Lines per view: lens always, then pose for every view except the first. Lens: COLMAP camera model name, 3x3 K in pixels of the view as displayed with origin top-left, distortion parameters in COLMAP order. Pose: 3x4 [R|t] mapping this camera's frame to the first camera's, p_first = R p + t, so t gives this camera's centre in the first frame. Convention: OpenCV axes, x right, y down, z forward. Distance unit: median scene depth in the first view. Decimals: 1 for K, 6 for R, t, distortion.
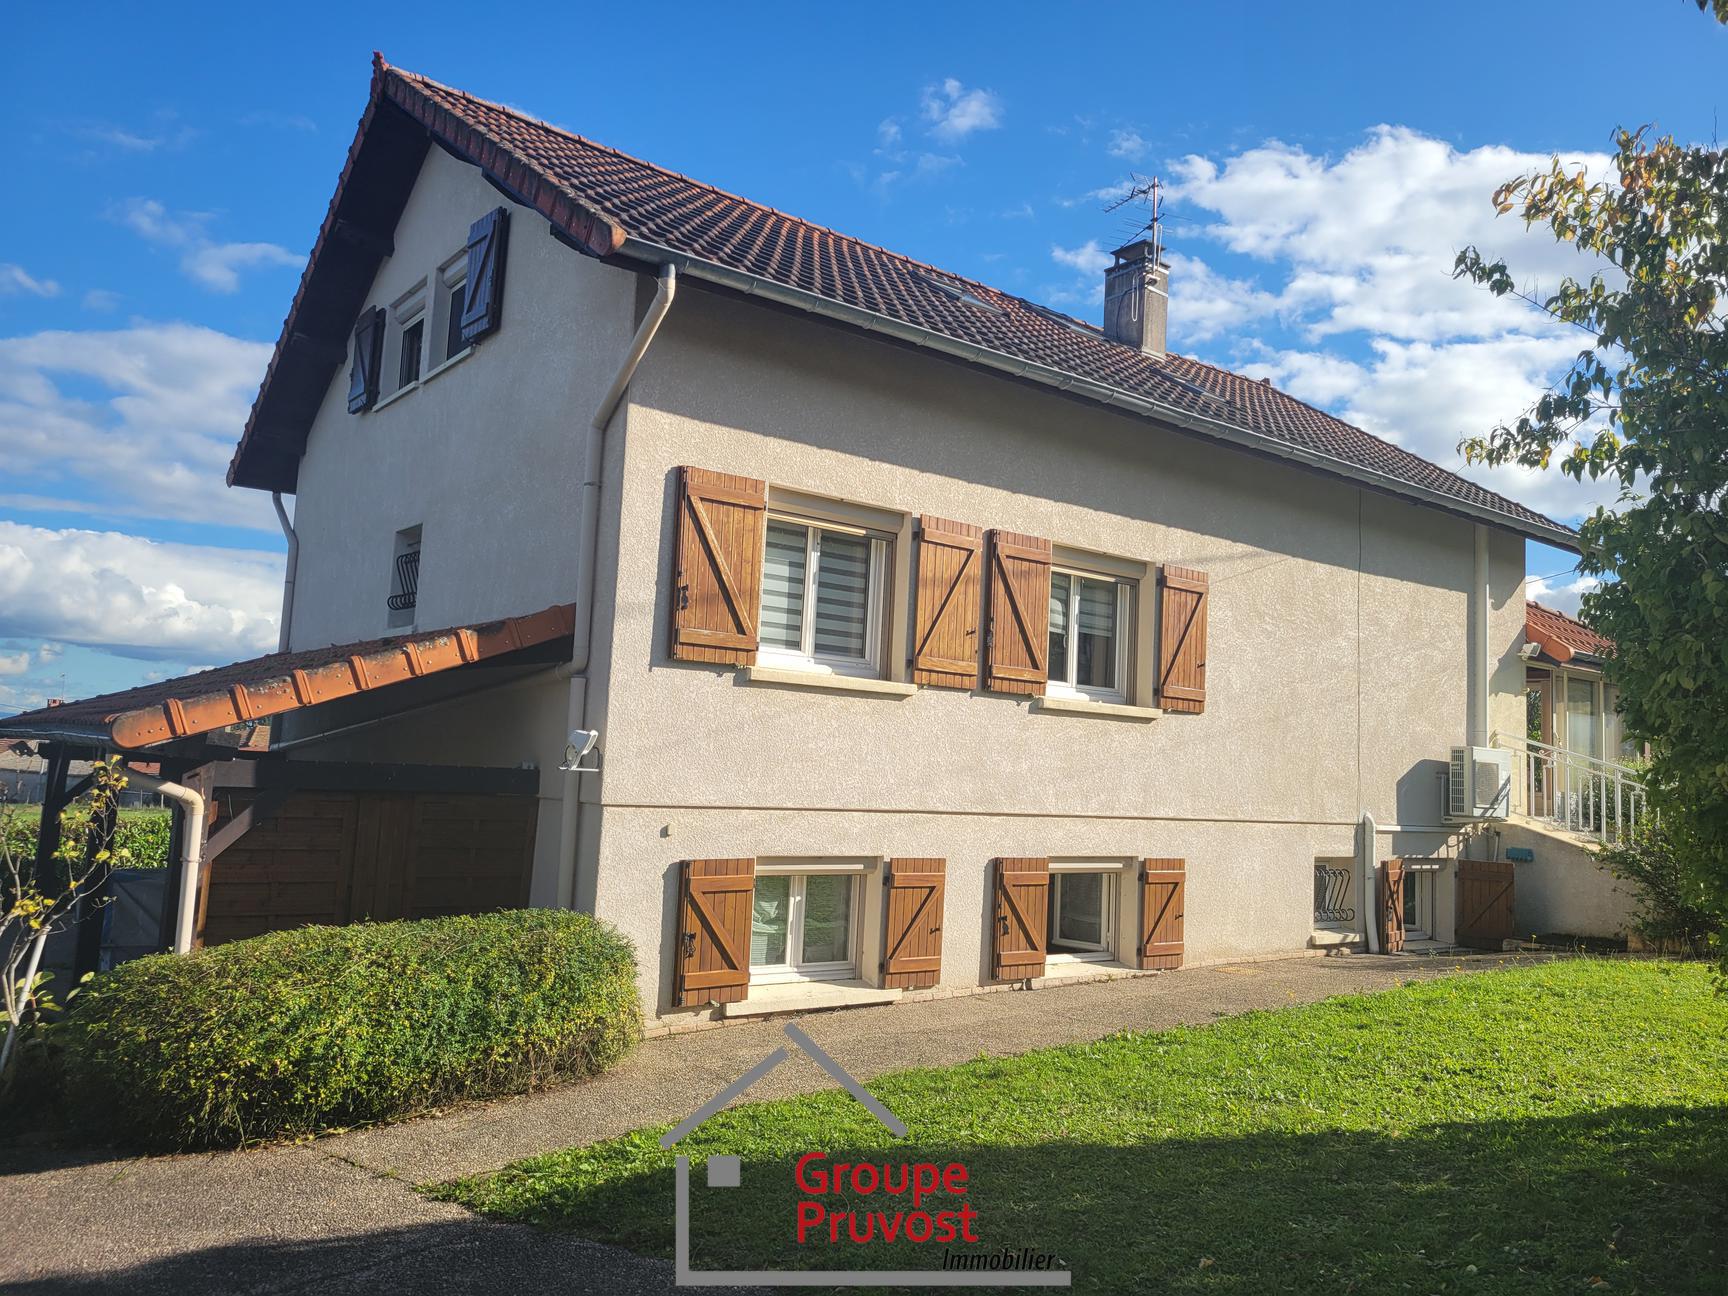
lens RADIAL K [[1296.0, 0, 859.0], [0, 1296.0, 630.2], [0, 0, 1]] dist [0.041495, 0.001928]
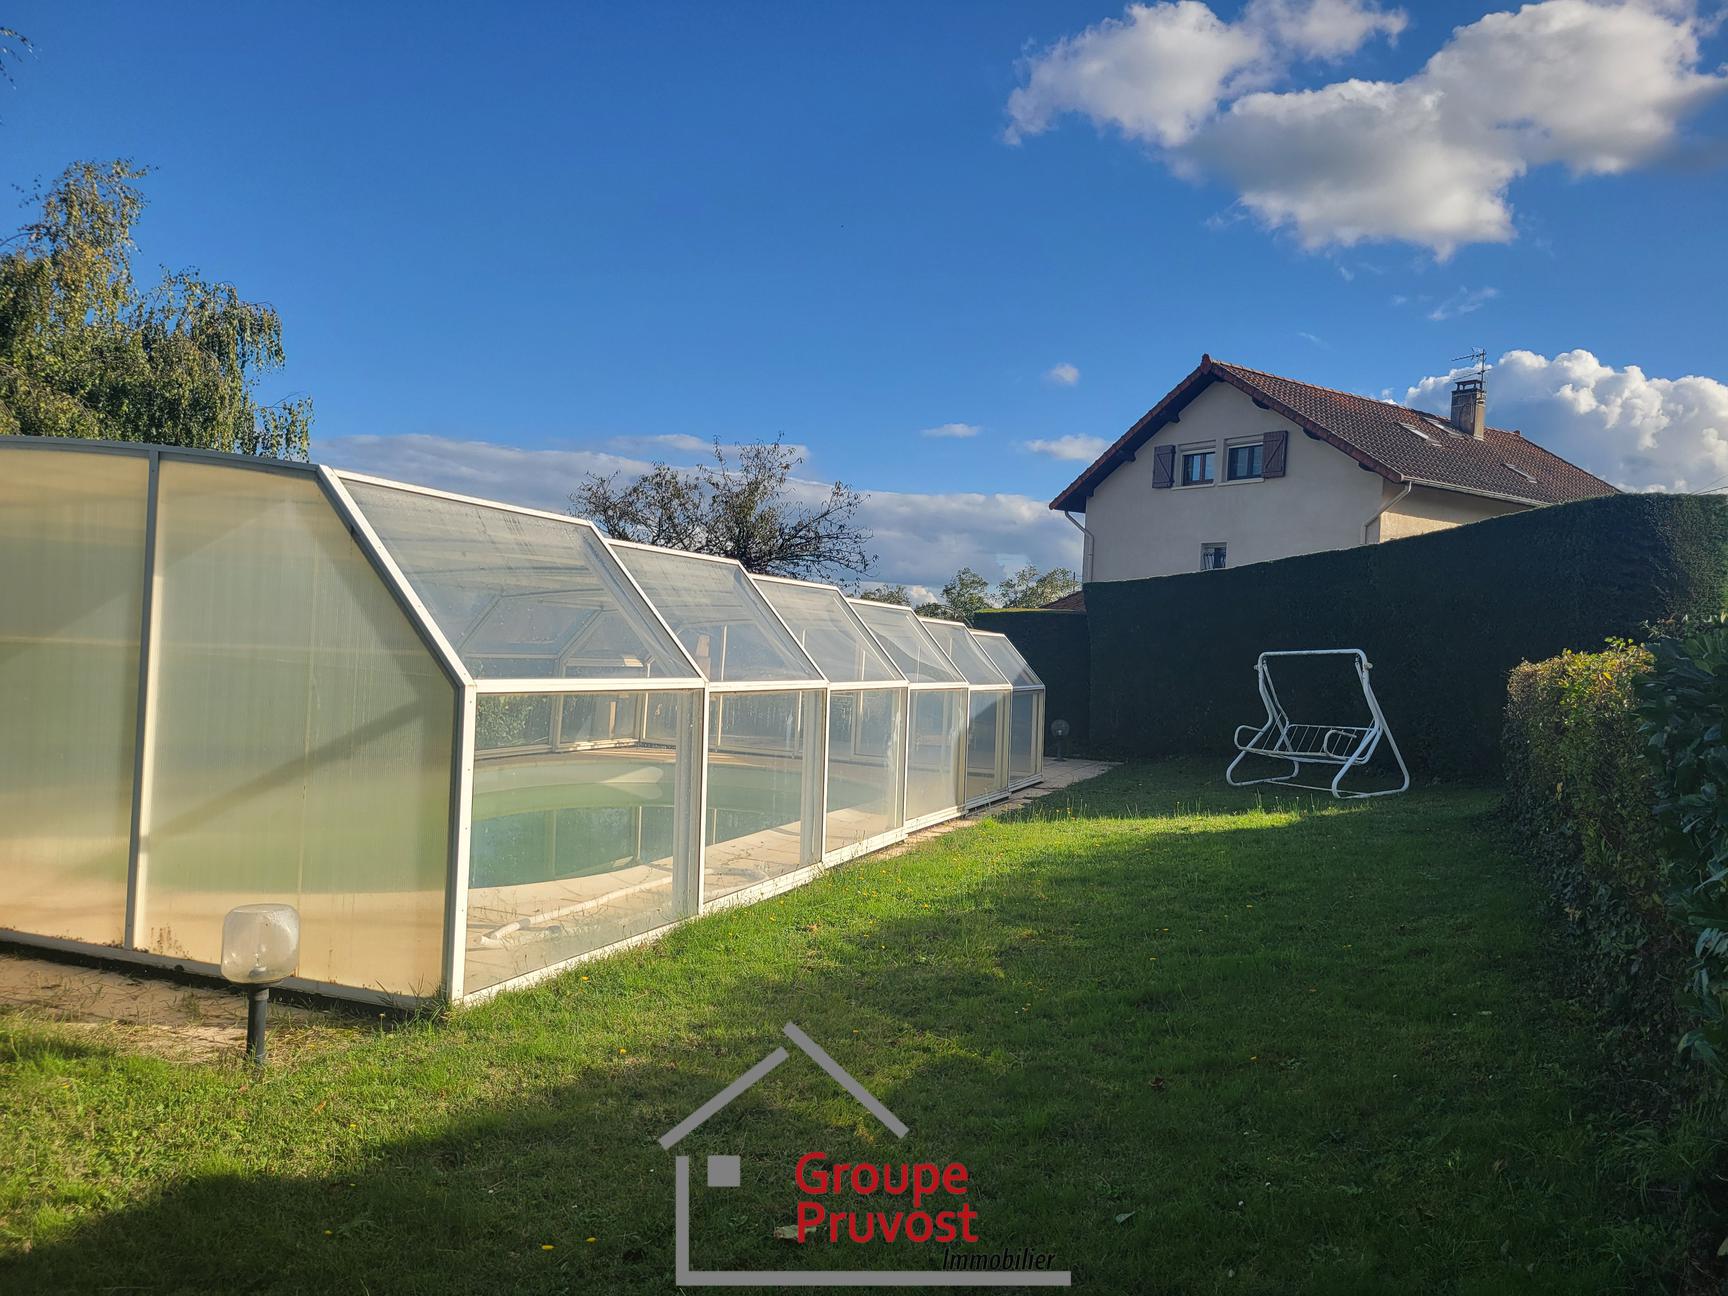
lens RADIAL K [[1296.0, 0, 859.0], [0, 1296.0, 630.2], [0, 0, 1]] dist [0.041495, 0.001928]
pose [[0.998936, 0.004163, -0.045938, -0.737425], [-0.000605, 0.997015, 0.077207, -0.079780], [0.046122, -0.077097, 0.995956, -1.258909]]
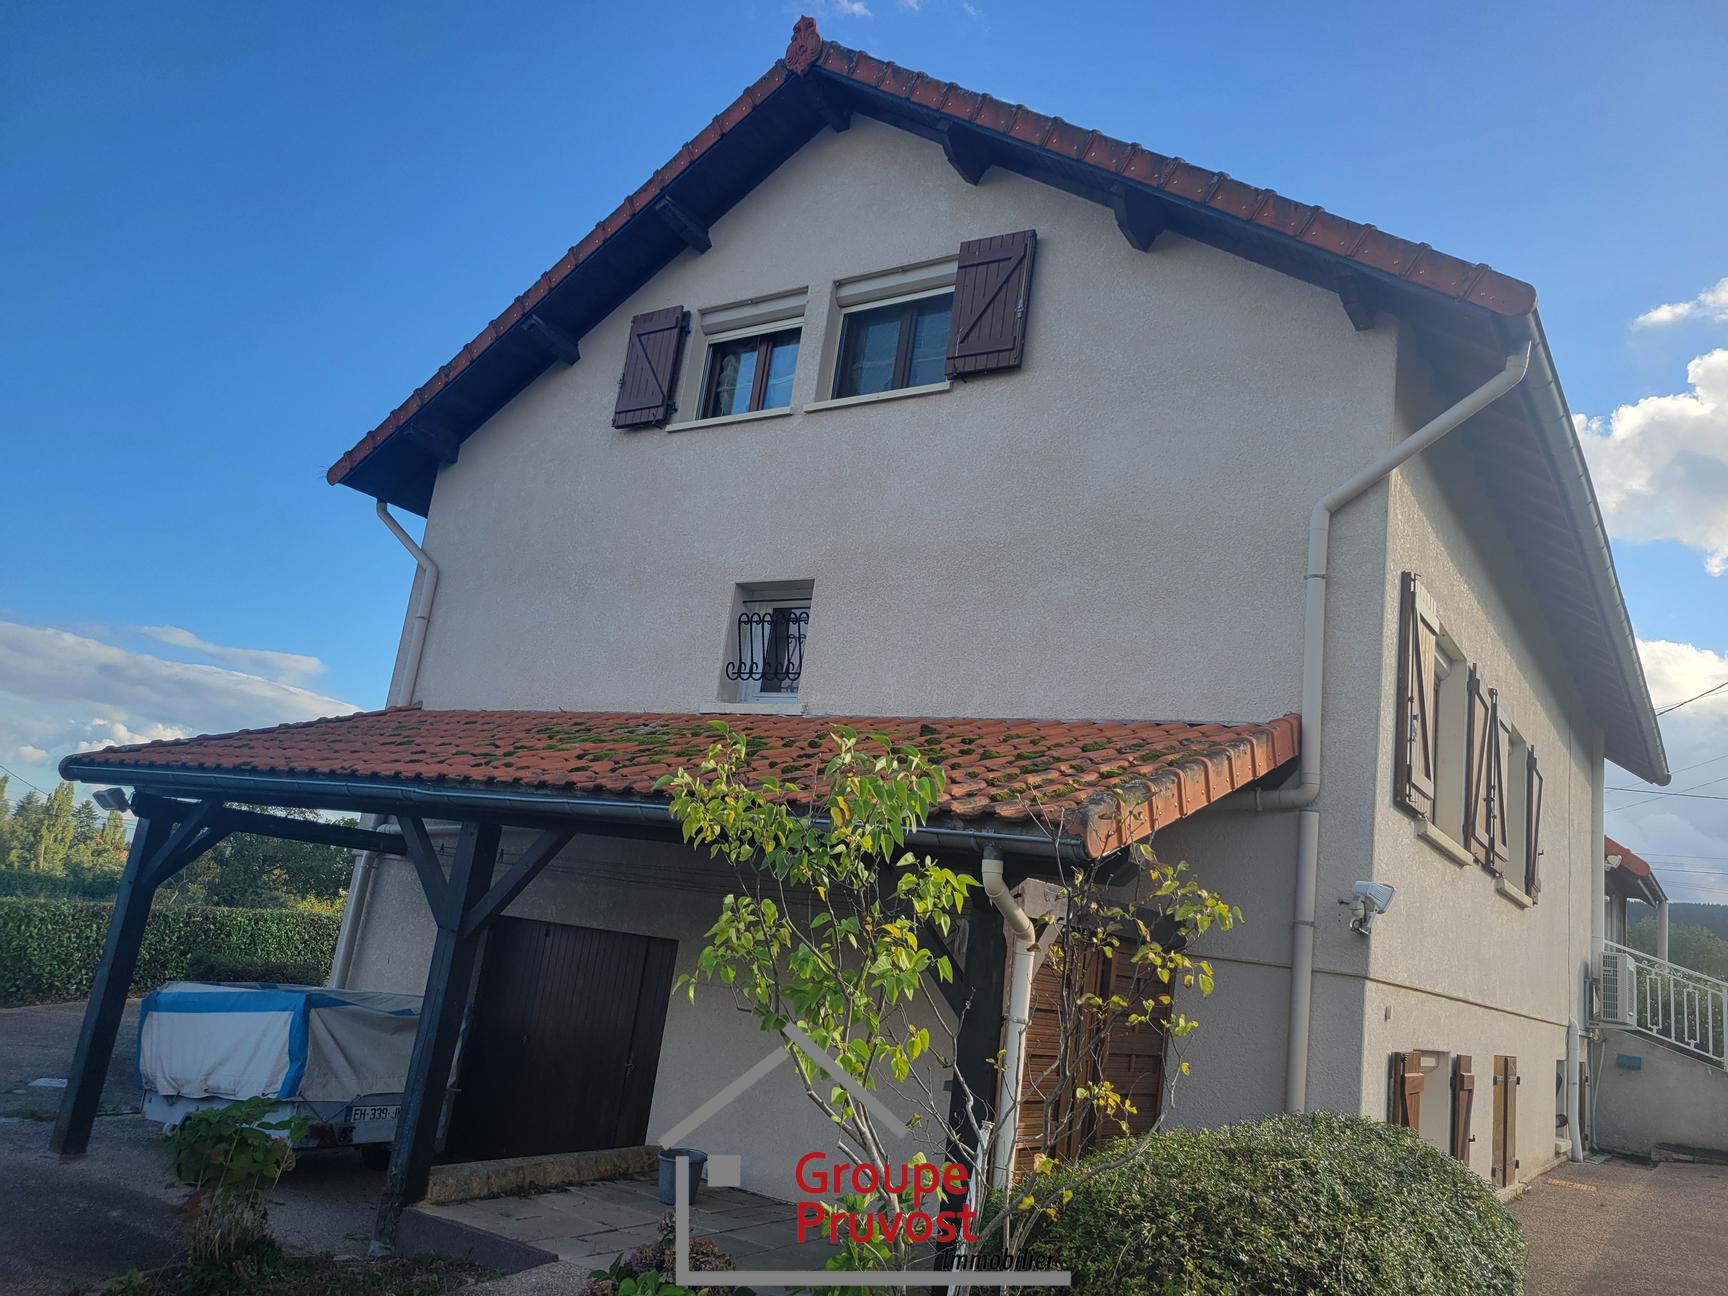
lens RADIAL K [[1296.0, 0, 859.0], [0, 1296.0, 630.2], [0, 0, 1]] dist [0.041495, 0.001928]
pose [[0.941978, 0.149163, 0.300713, -0.427781], [-0.111137, 0.983907, -0.139913, 0.049656], [-0.316743, 0.098374, 0.943396, 0.183117]]
